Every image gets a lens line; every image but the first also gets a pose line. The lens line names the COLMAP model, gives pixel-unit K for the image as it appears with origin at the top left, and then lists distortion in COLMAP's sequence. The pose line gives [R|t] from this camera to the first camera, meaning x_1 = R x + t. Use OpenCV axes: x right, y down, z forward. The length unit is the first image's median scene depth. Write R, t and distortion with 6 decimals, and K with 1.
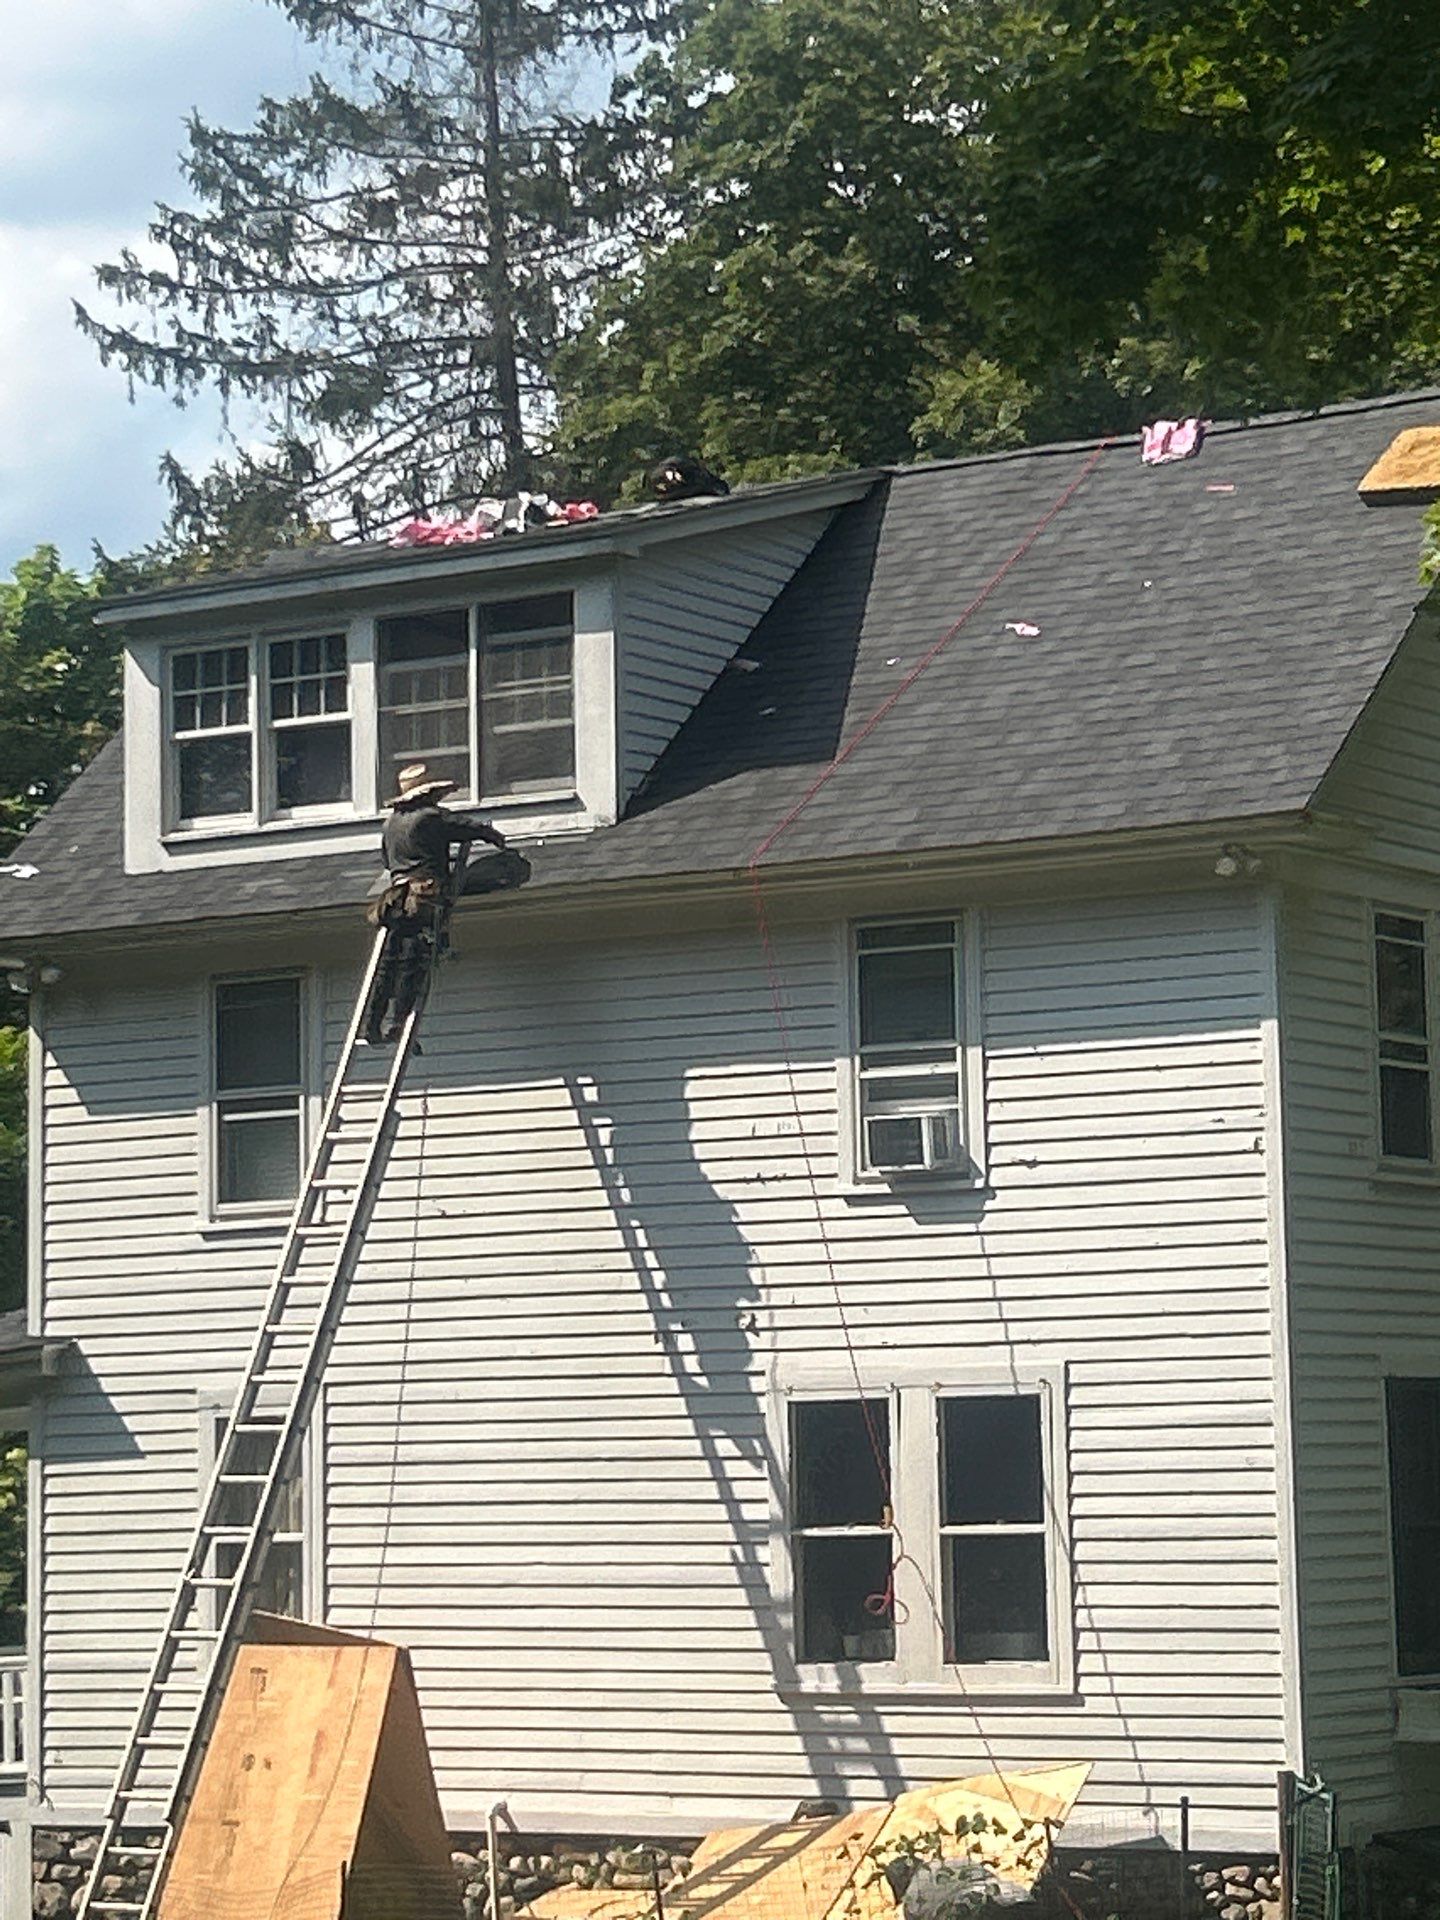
lens RADIAL K [[5056.5, 0, 684.6], [0, 5056.5, 880.5], [0, 0, 1]] dist [0.154634, 0.000000]
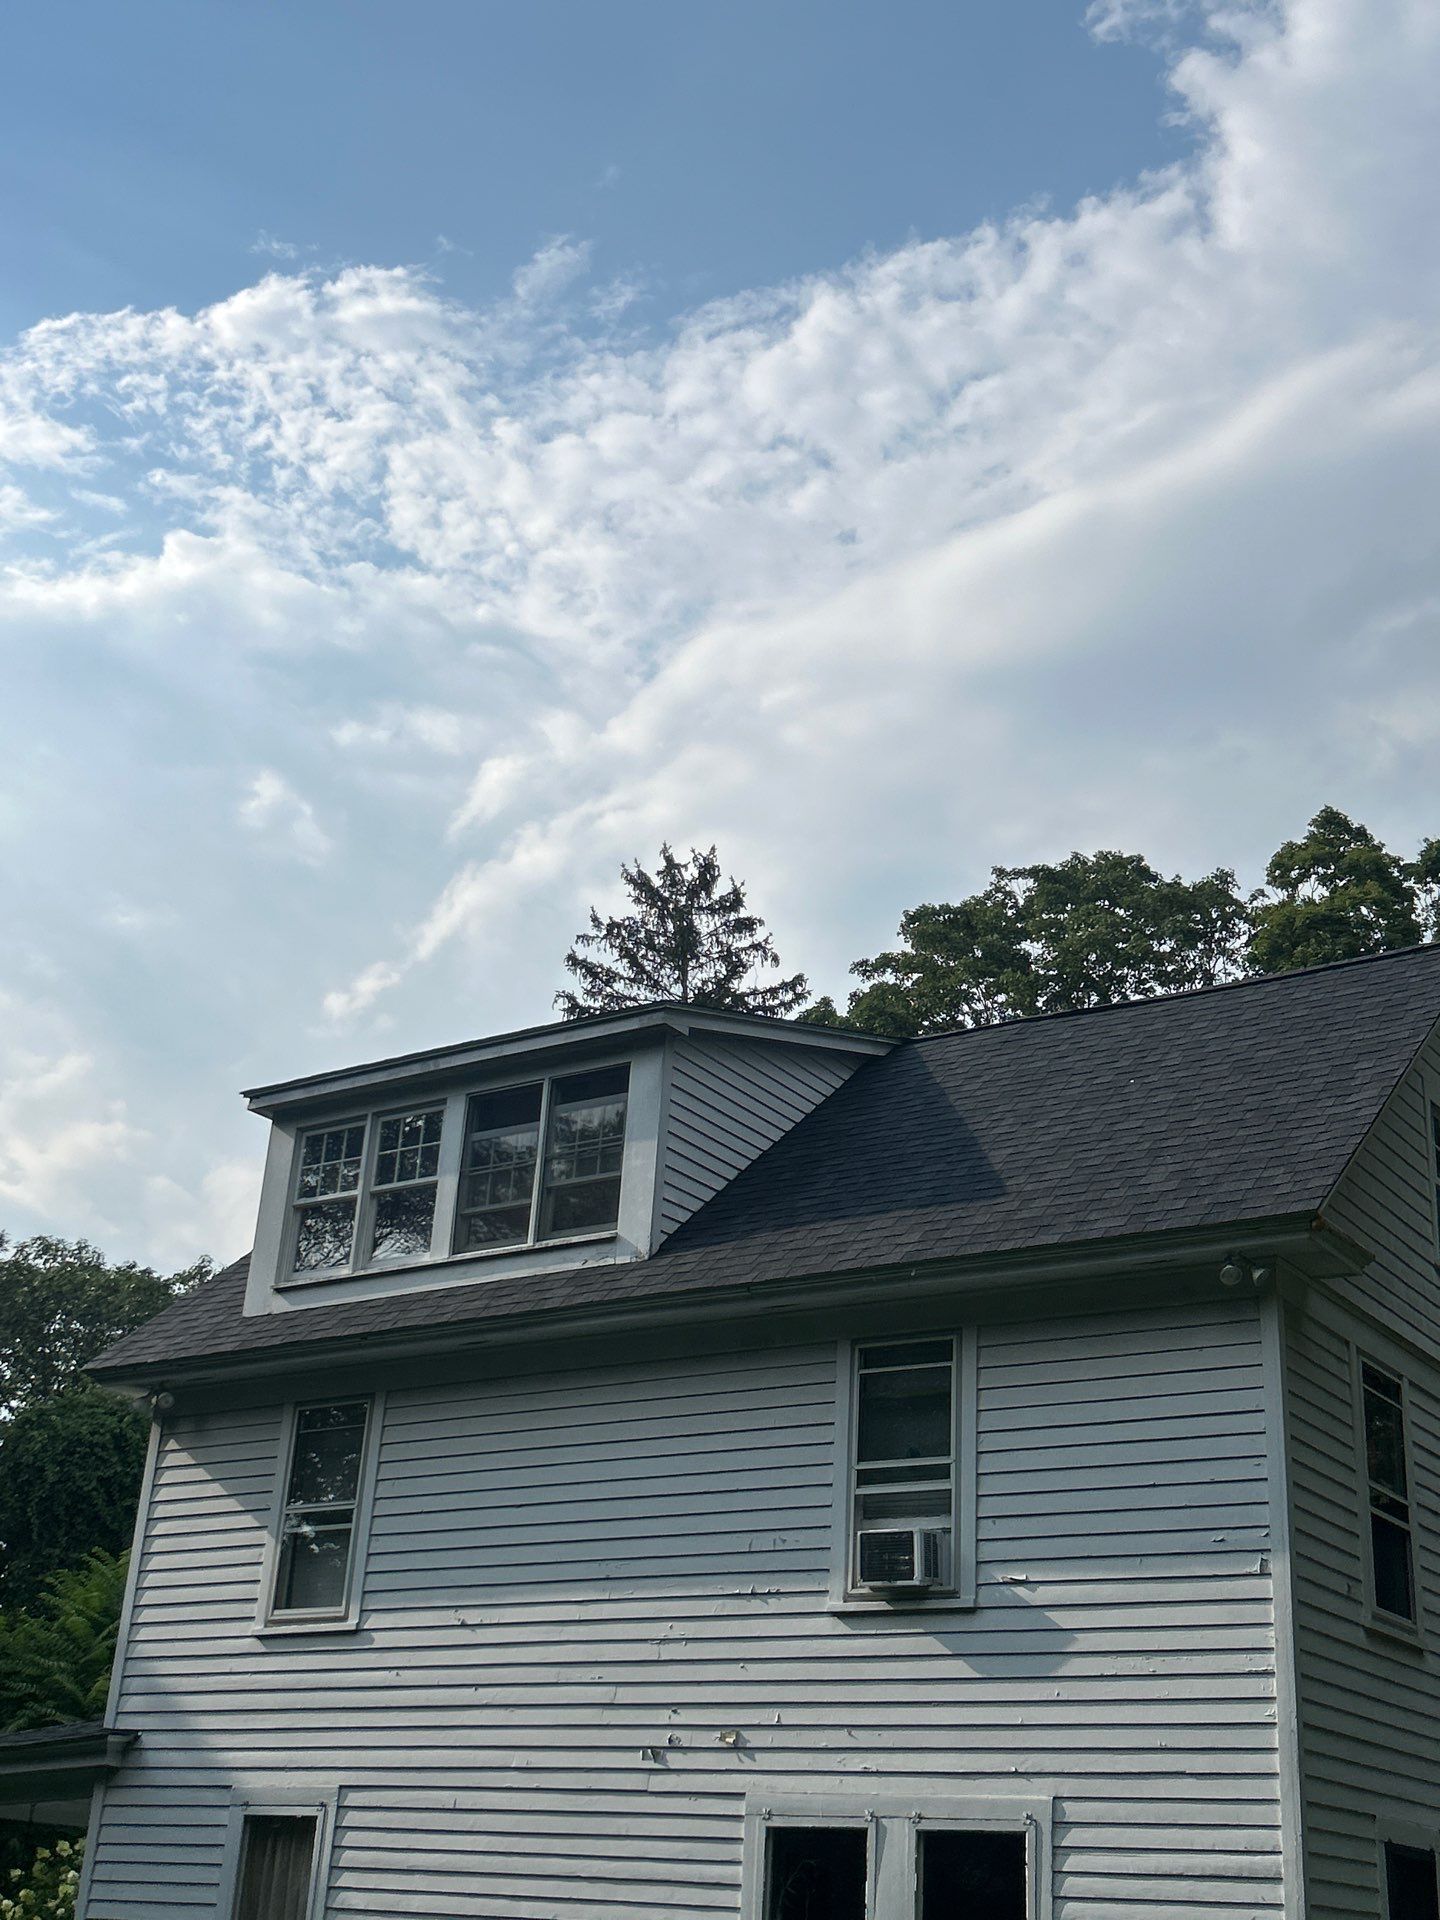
lens RADIAL K [[2337.4, 0, 716.1], [0, 2337.4, 927.7], [0, 0, 1]] dist [0.004433, 0.000000]
pose [[0.997290, 0.054667, -0.049241, 0.023584], [-0.066433, 0.956713, -0.283348, 0.064946], [0.031619, 0.285851, 0.957752, 0.512188]]
